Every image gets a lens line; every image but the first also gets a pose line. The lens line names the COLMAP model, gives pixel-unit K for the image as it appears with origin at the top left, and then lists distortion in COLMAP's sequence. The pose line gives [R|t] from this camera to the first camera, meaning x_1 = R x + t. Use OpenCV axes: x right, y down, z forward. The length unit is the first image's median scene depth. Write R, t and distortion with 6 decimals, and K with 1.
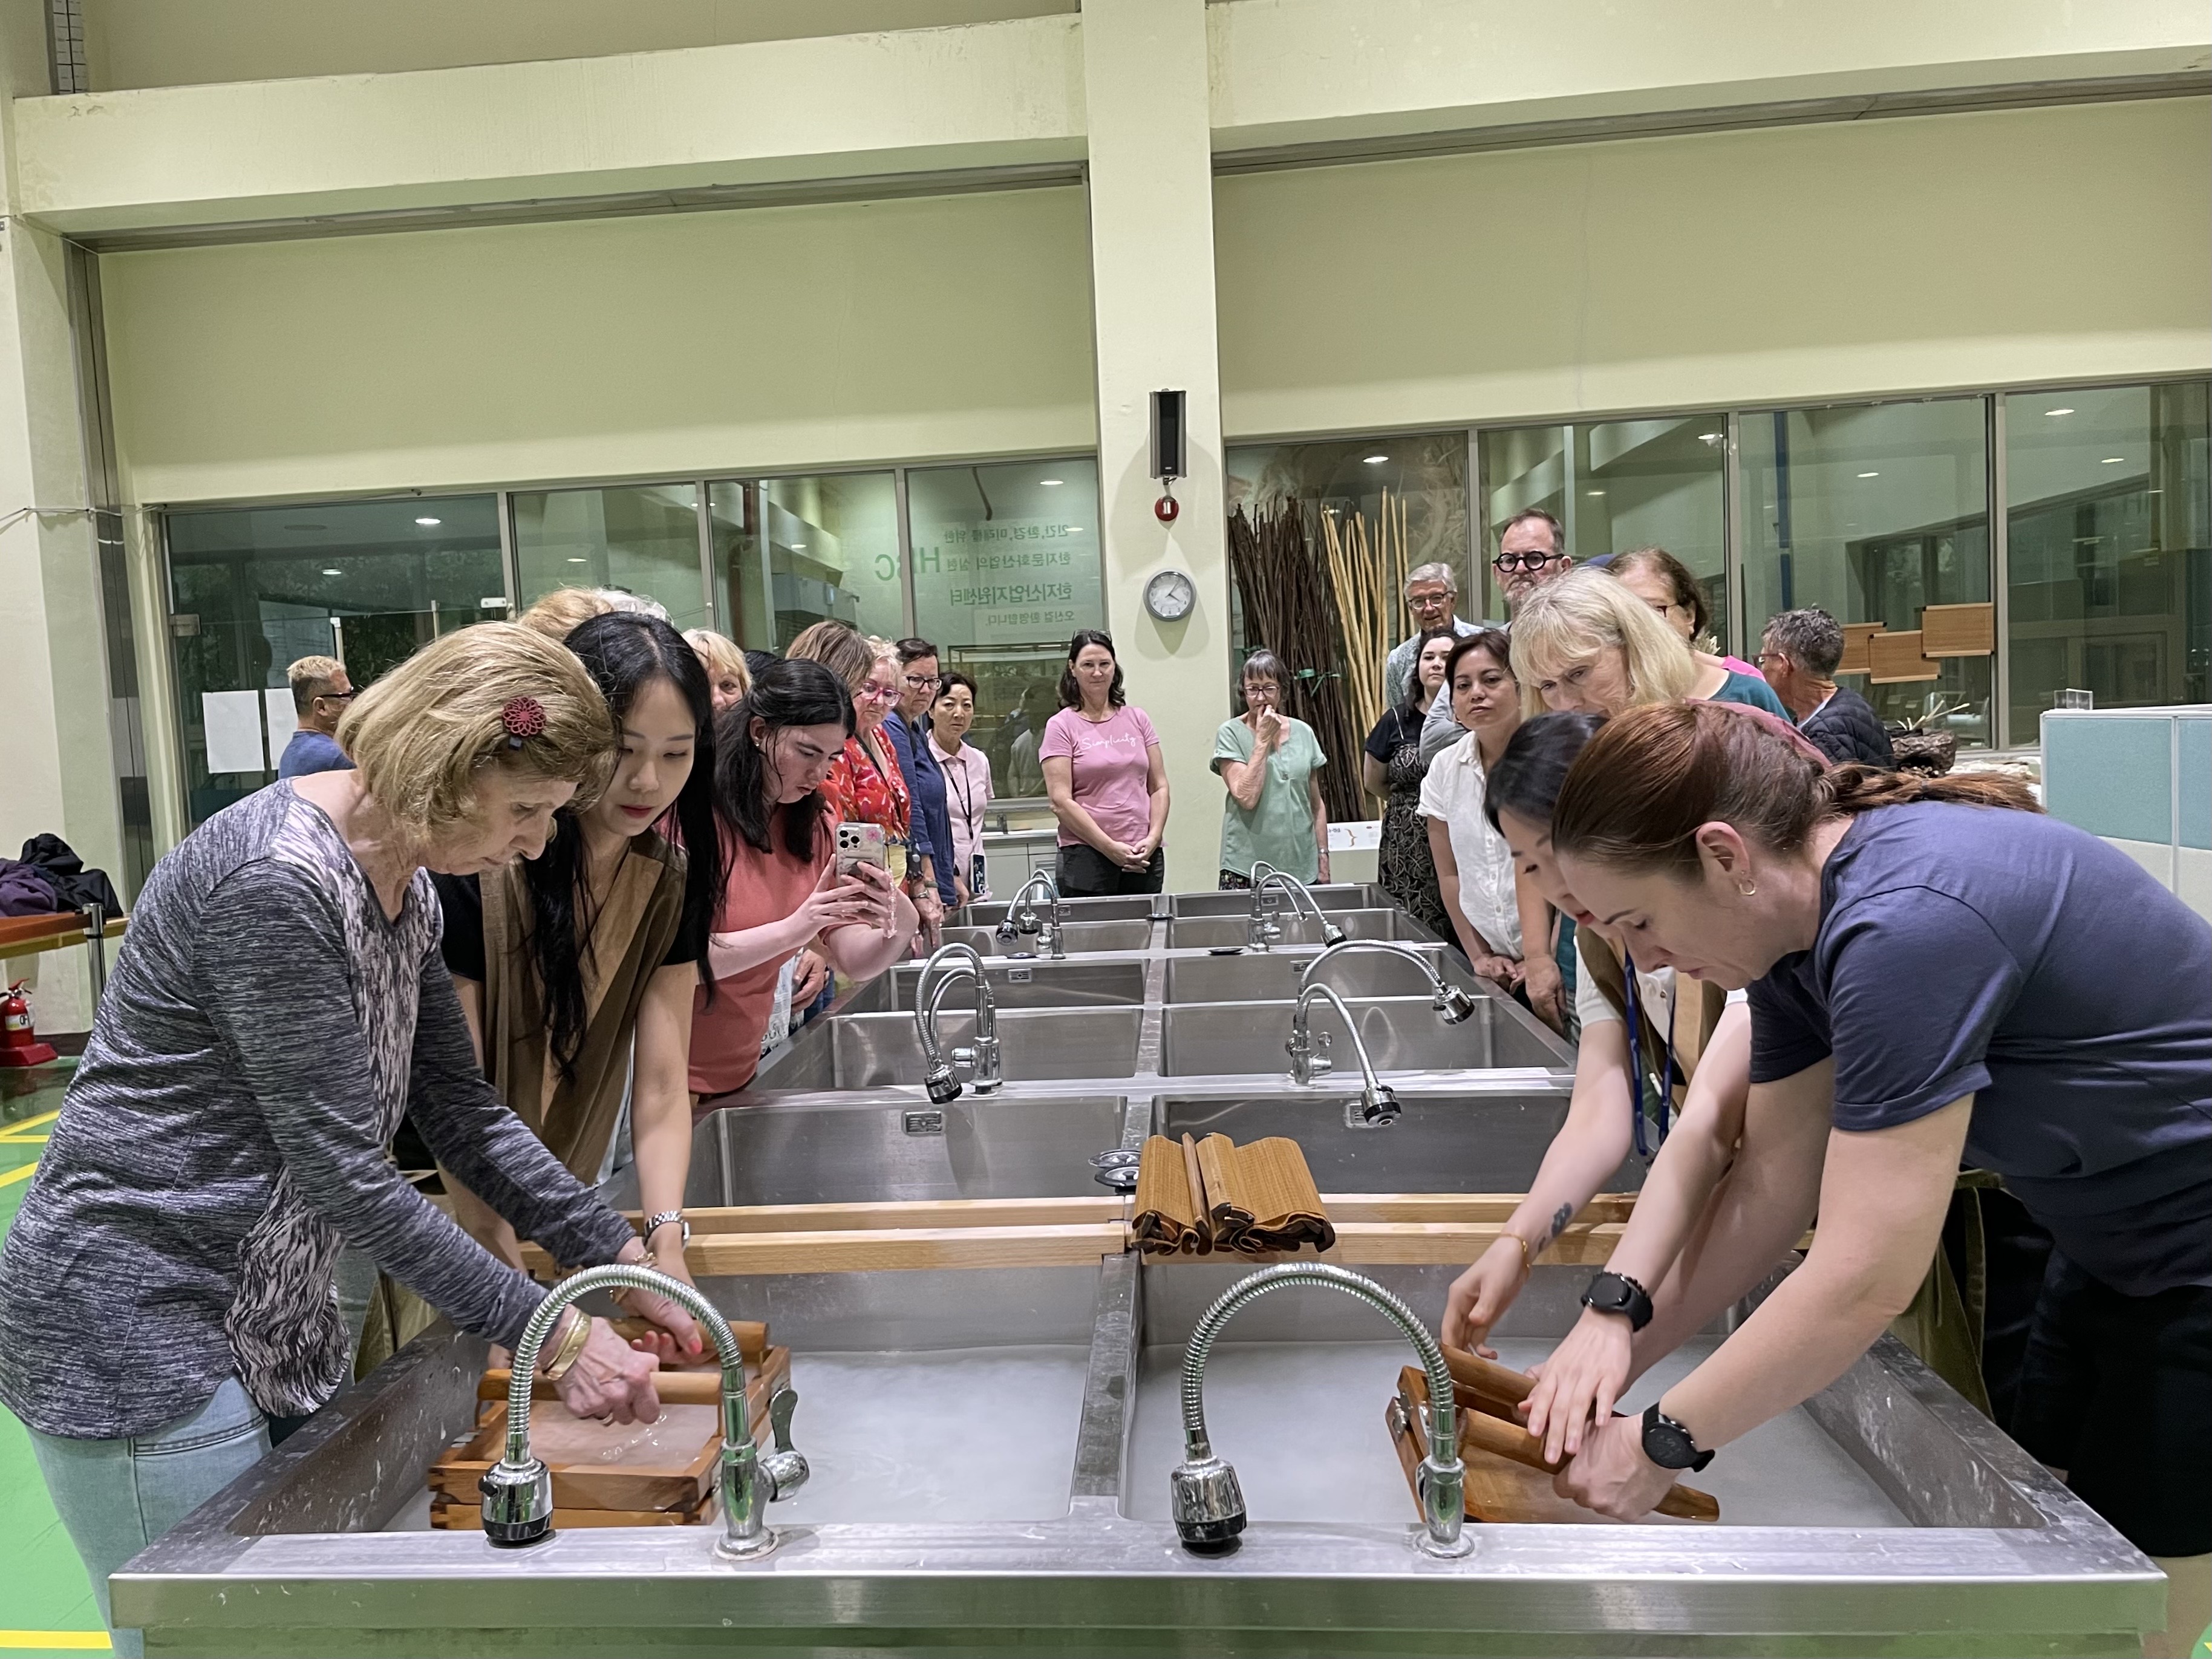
lens RADIAL K [[1795.6, 0, 1106.0], [0, 1795.6, 829.5], [0, 0, 1]] dist [0.140144, -0.209859]
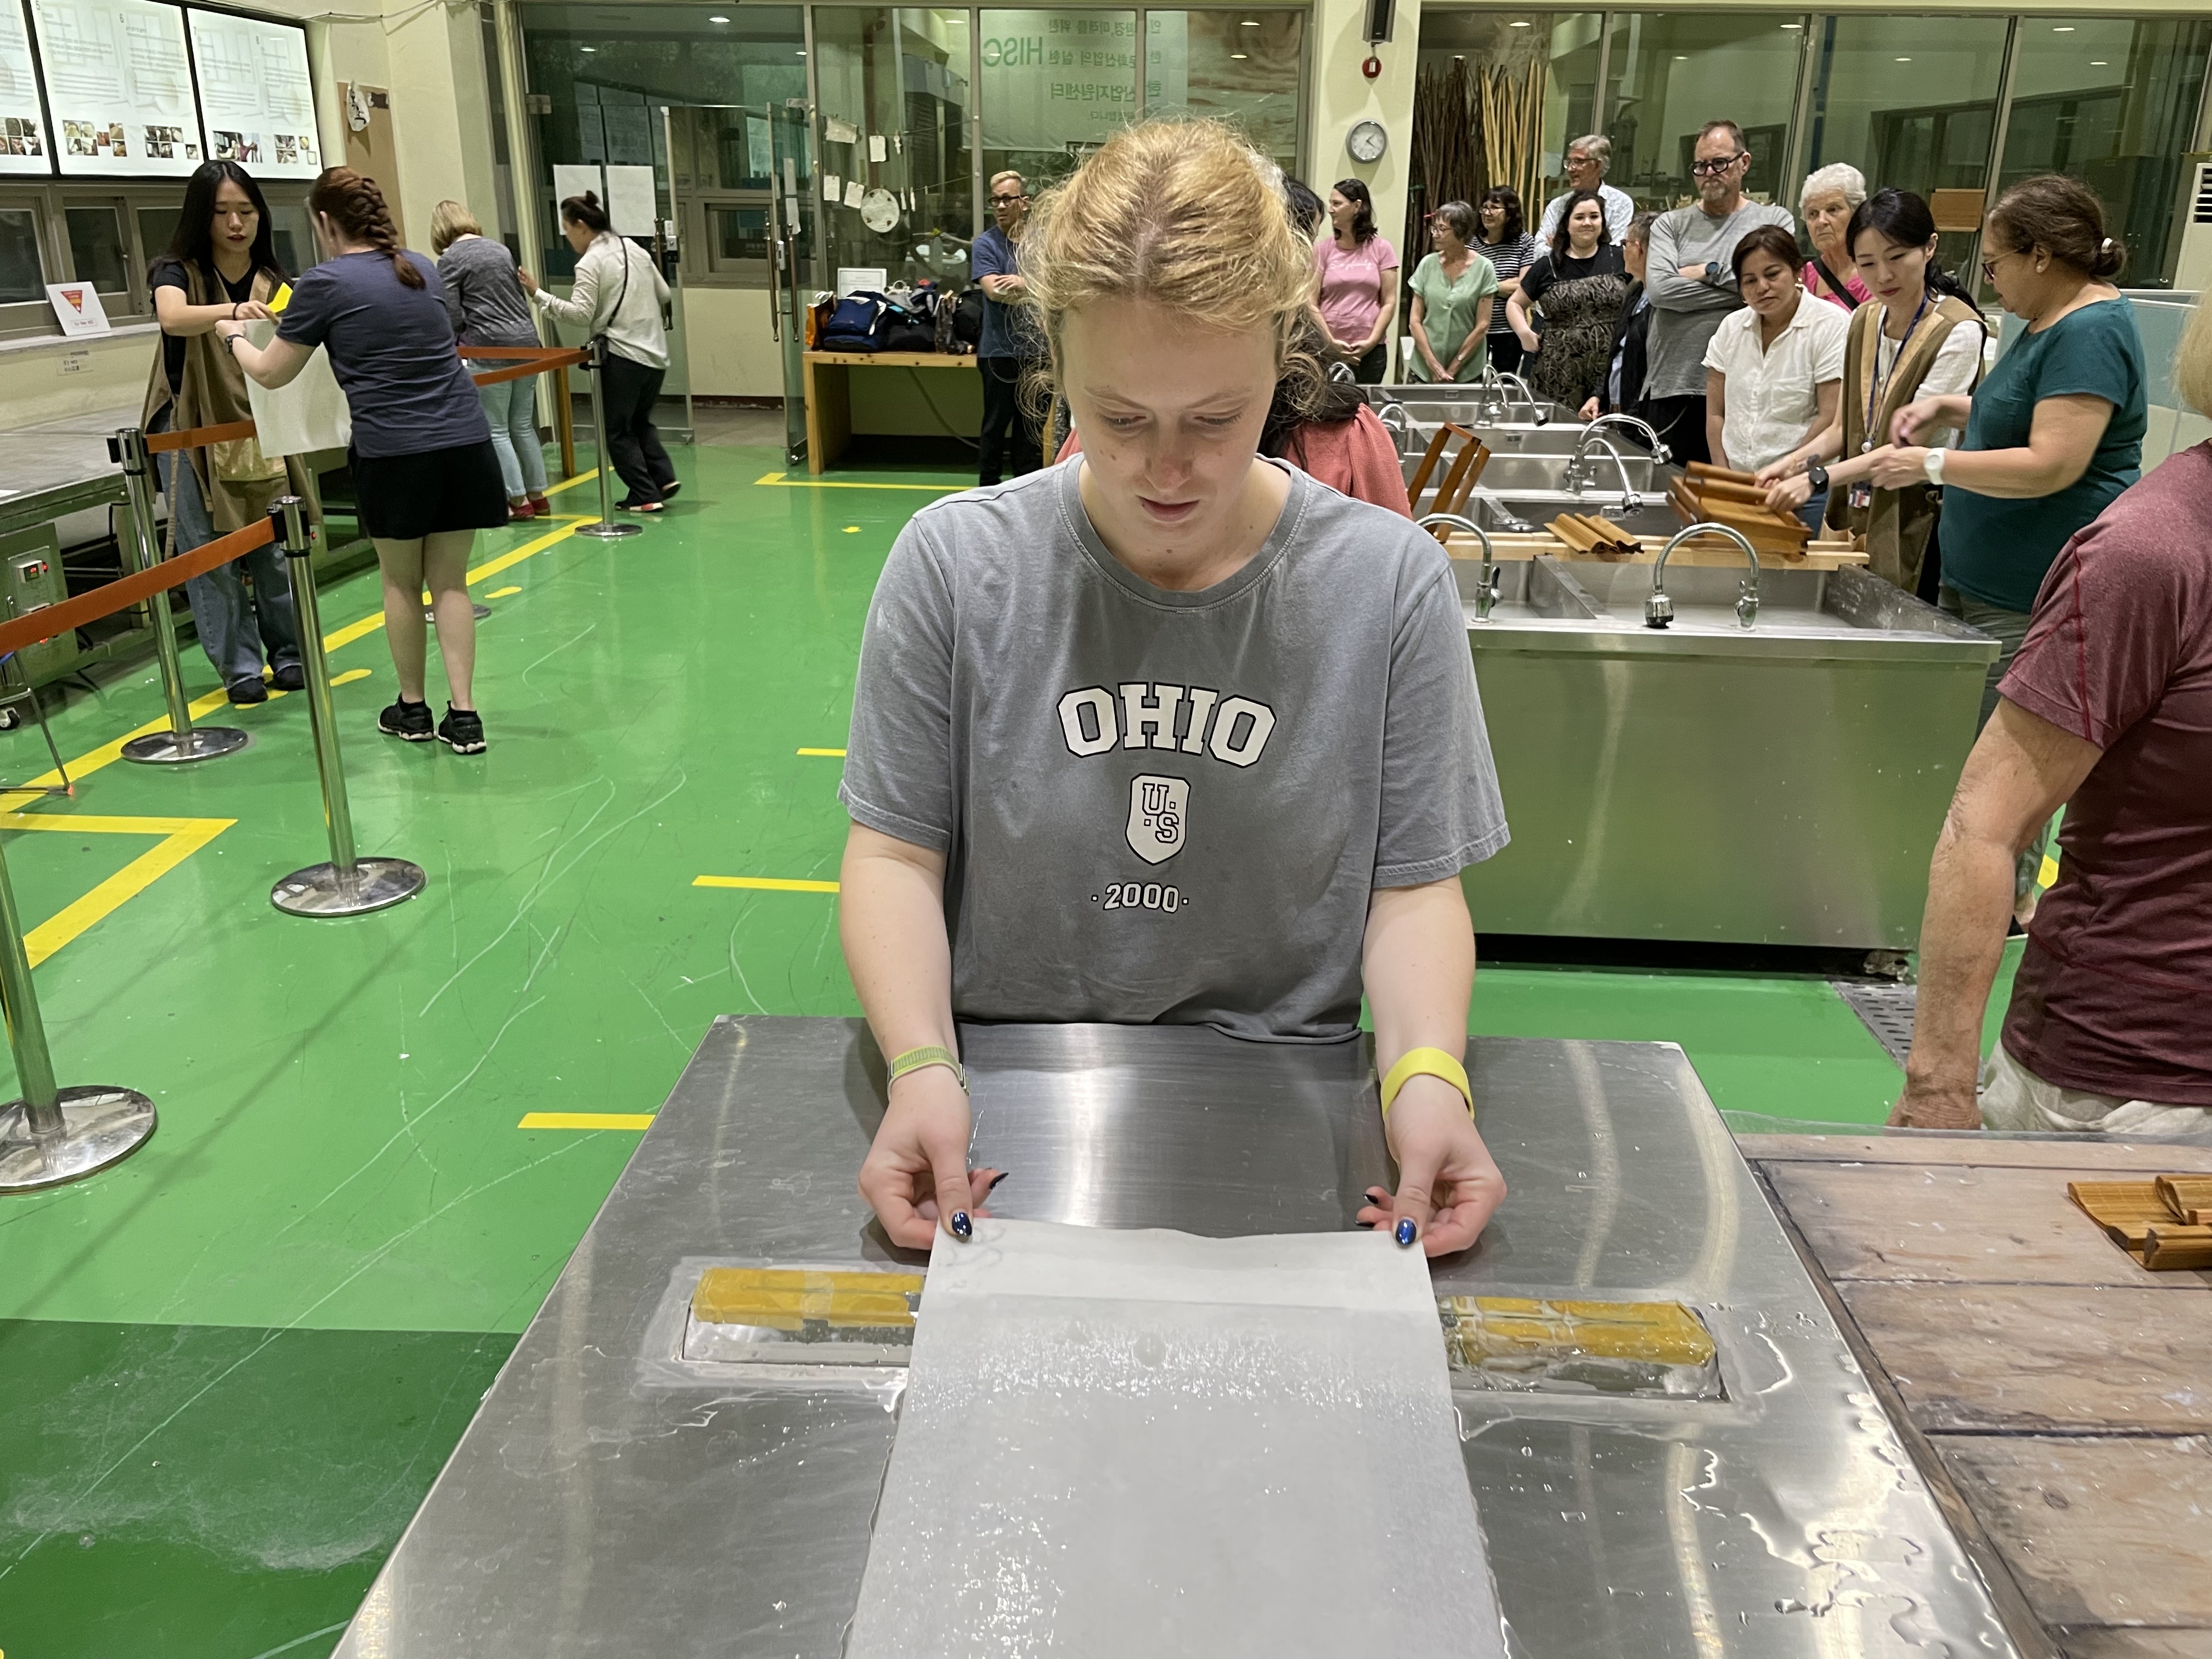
lens RADIAL K [[1712.5, 0, 1117.7], [0, 1712.5, 817.4], [0, 0, 1]] dist [0.072614, -0.117715]
pose [[0.997708, 0.054460, 0.040170, -0.273777], [-0.063487, 0.958779, 0.276971, 0.001226], [-0.023430, -0.278887, 0.960038, -0.502556]]
